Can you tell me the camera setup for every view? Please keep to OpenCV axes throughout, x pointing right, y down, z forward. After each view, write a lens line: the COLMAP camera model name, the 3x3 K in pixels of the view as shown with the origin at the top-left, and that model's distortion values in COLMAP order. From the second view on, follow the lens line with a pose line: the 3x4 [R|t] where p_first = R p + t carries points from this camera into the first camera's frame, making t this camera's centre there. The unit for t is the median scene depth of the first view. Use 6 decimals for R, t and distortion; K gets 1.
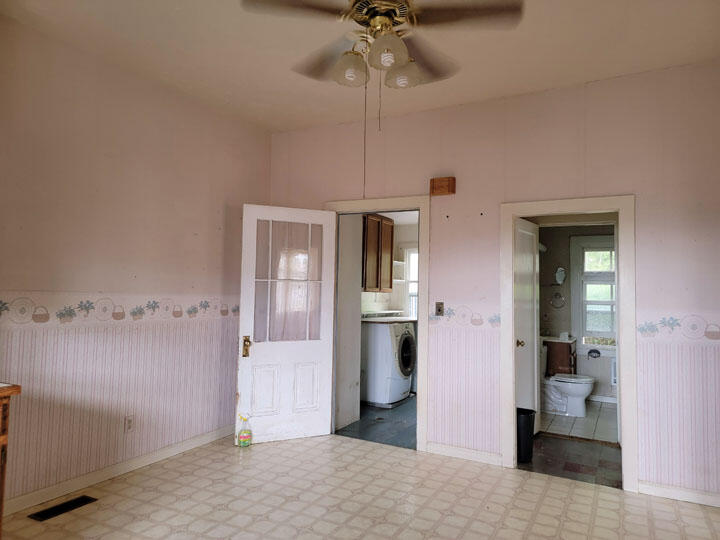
lens RADIAL K [[496.9, 0, 360.0], [0, 496.9, 270.0], [0, 0, 1]] dist [0.010151, -0.003634]
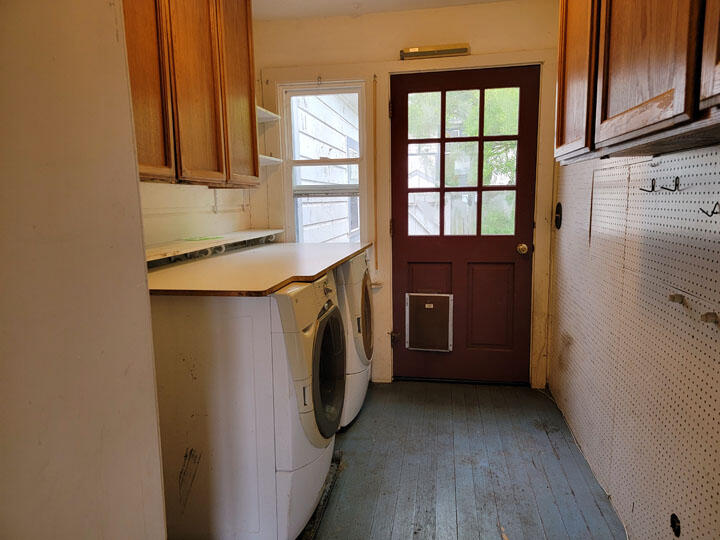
lens RADIAL K [[497.7, 0, 364.9], [0, 497.7, 269.6], [0, 0, 1]] dist [0.026259, -0.002437]
pose [[0.951252, -0.078548, 0.298244, 0.025701], [0.023146, 0.982479, 0.184930, 0.046481], [-0.307545, -0.169012, 0.936403, 0.722895]]
